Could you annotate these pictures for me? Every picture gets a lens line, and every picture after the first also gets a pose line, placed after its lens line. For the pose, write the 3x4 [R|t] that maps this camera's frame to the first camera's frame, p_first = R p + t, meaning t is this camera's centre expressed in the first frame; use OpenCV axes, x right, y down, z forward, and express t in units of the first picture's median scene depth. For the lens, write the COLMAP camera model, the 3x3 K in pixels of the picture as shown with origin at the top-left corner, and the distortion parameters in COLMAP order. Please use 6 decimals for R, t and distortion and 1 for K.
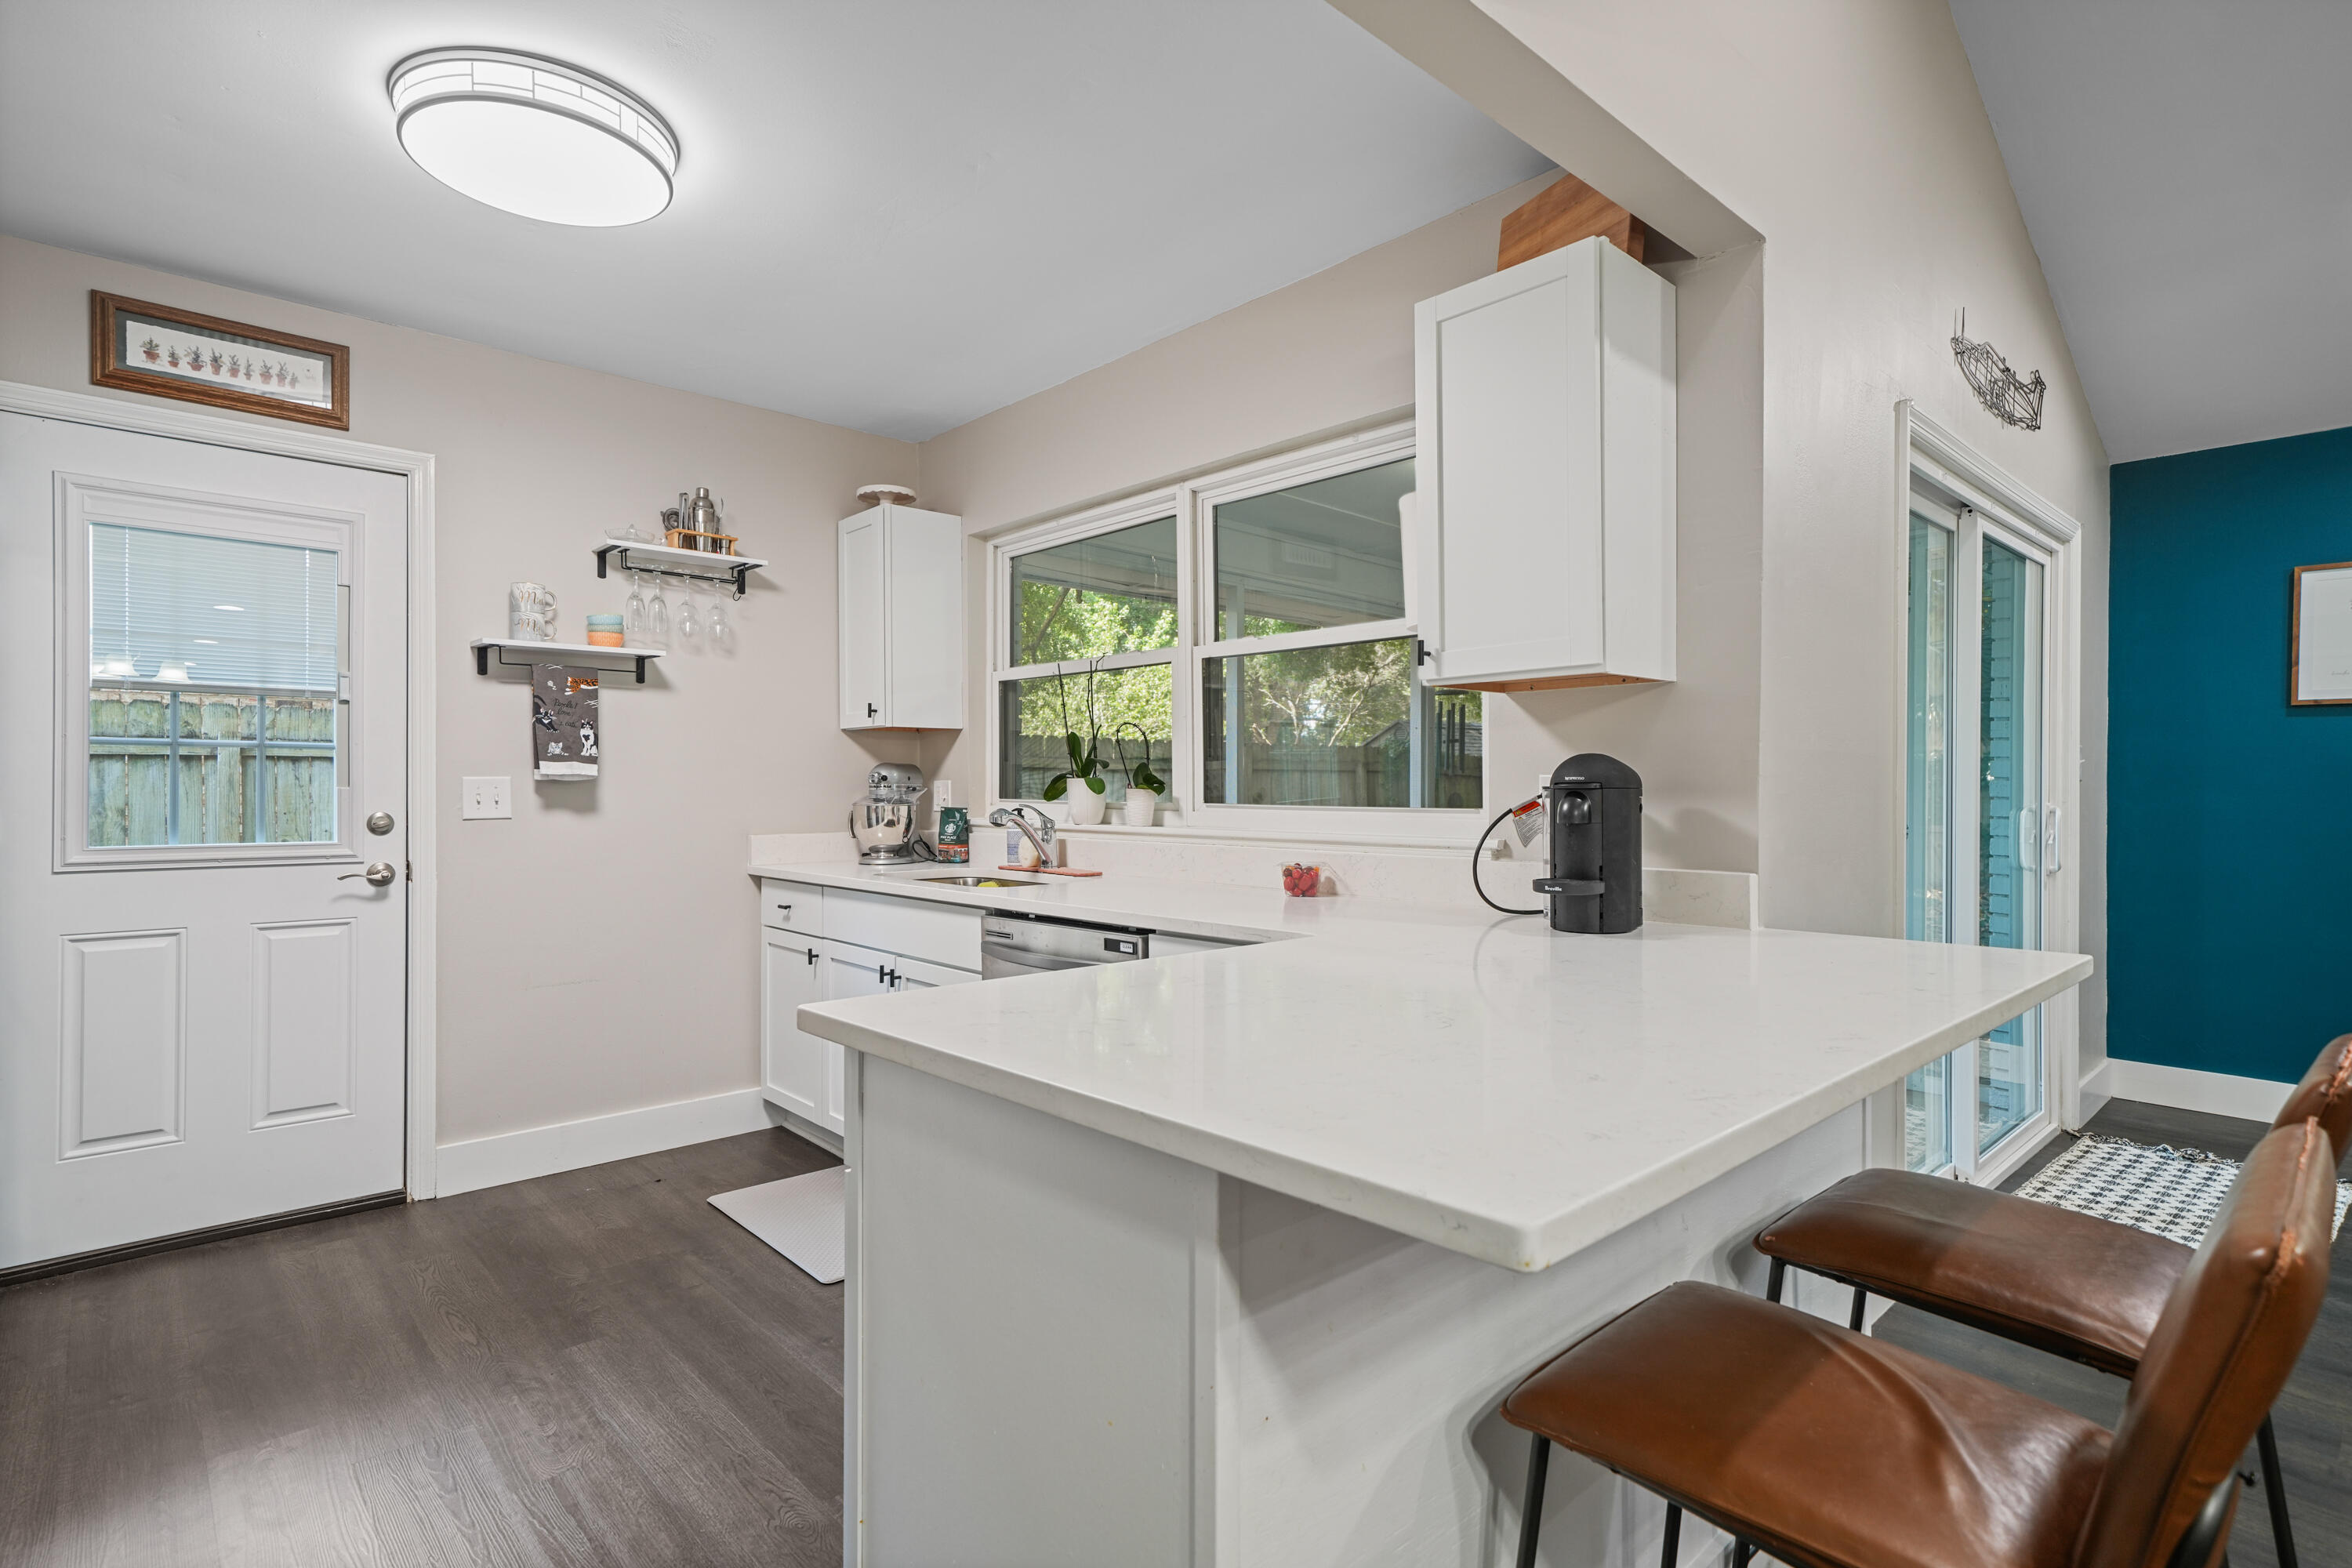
lens RADIAL K [[1120.6, 0, 1155.6], [0, 1120.6, 790.7], [0, 0, 1]] dist [0.011002, 0.003146]
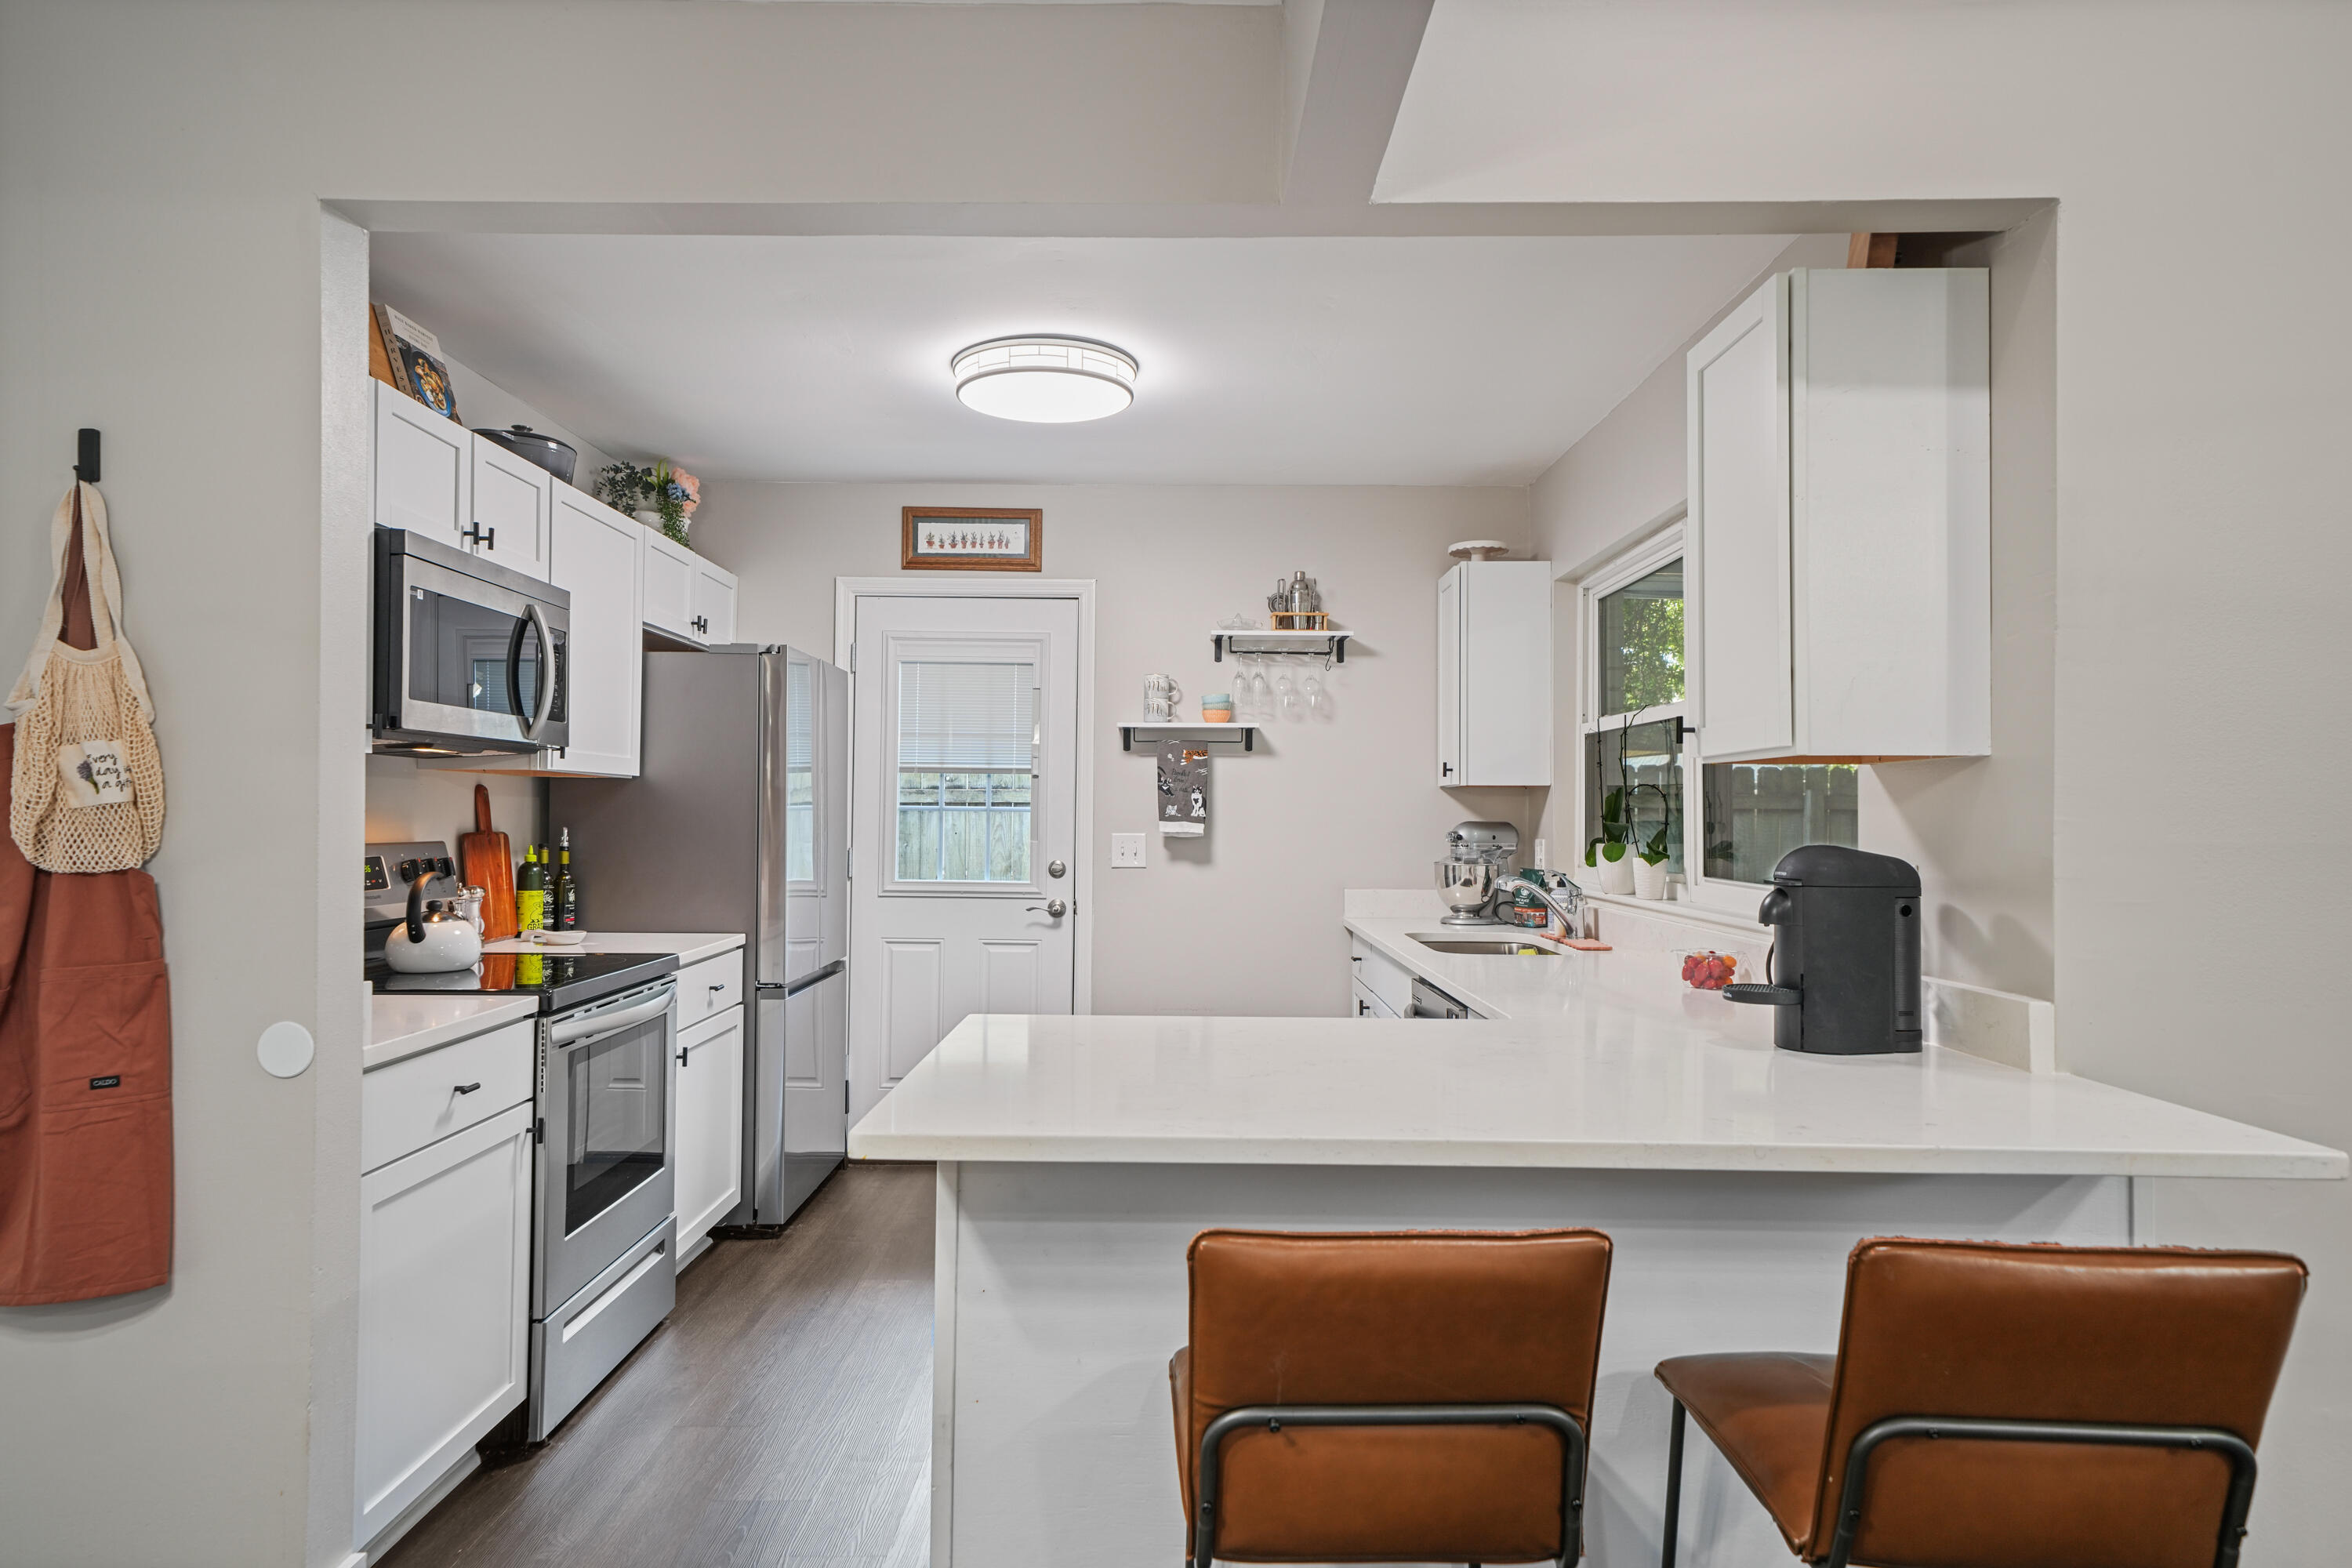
lens RADIAL K [[1365.2, 0, 1210.4], [0, 1365.2, 800.1], [0, 0, 1]] dist [0.020216, -0.000855]
pose [[0.756063, 0.000494, -0.654499, 0.432448], [-0.012006, 0.999842, -0.013114, -0.028974], [0.654389, 0.017773, 0.755949, -0.068318]]
